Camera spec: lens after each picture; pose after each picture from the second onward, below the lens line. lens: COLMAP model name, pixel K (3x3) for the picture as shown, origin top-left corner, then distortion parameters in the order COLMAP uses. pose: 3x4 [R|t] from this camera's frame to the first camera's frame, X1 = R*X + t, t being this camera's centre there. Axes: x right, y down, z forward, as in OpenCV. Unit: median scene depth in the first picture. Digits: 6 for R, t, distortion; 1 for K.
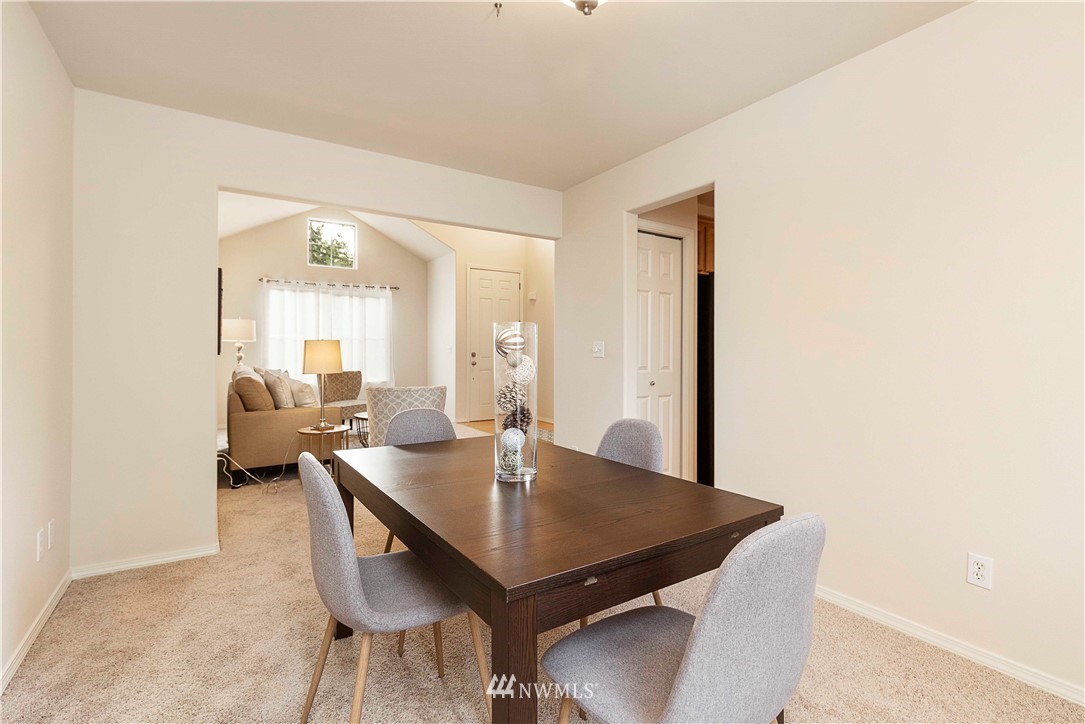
lens RADIAL K [[498.2, 0, 543.1], [0, 498.2, 354.3], [0, 0, 1]] dist [0.005808, -0.000129]
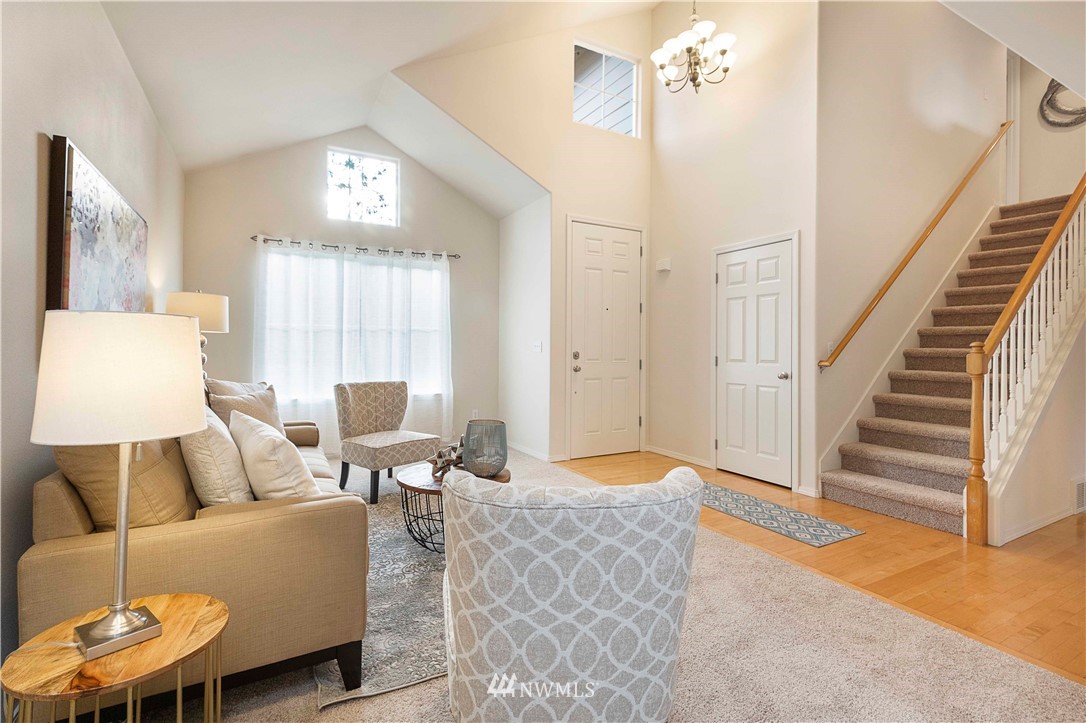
lens RADIAL K [[498.7, 0, 544.2], [0, 498.7, 345.4], [0, 0, 1]] dist [0.005808, -0.000129]
pose [[0.997826, 0.003169, -0.065822, -0.140364], [-0.003884, 0.999935, -0.010742, -0.004978], [0.065783, 0.010974, 0.997774, 0.360217]]
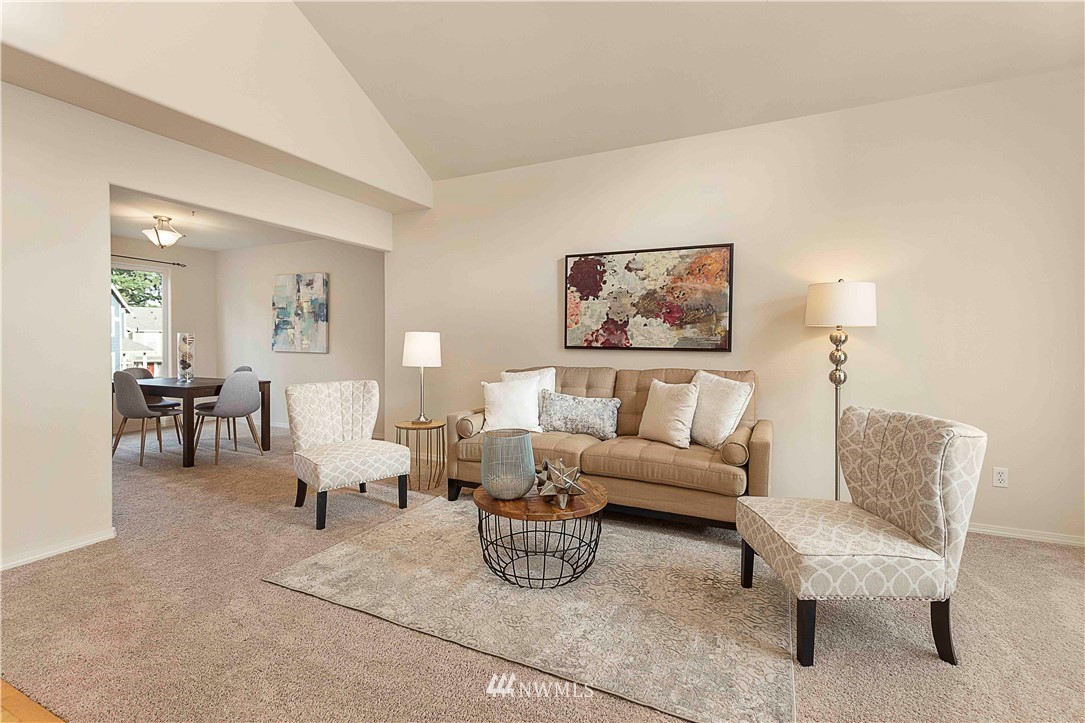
lens RADIAL K [[498.2, 0, 537.0], [0, 498.2, 351.2], [0, 0, 1]] dist [0.005808, -0.000129]
pose [[-0.857835, 0.003232, -0.513916, -0.069334], [-0.009258, 0.999721, 0.021741, -0.007874], [0.513843, 0.023408, -0.857565, 1.002496]]
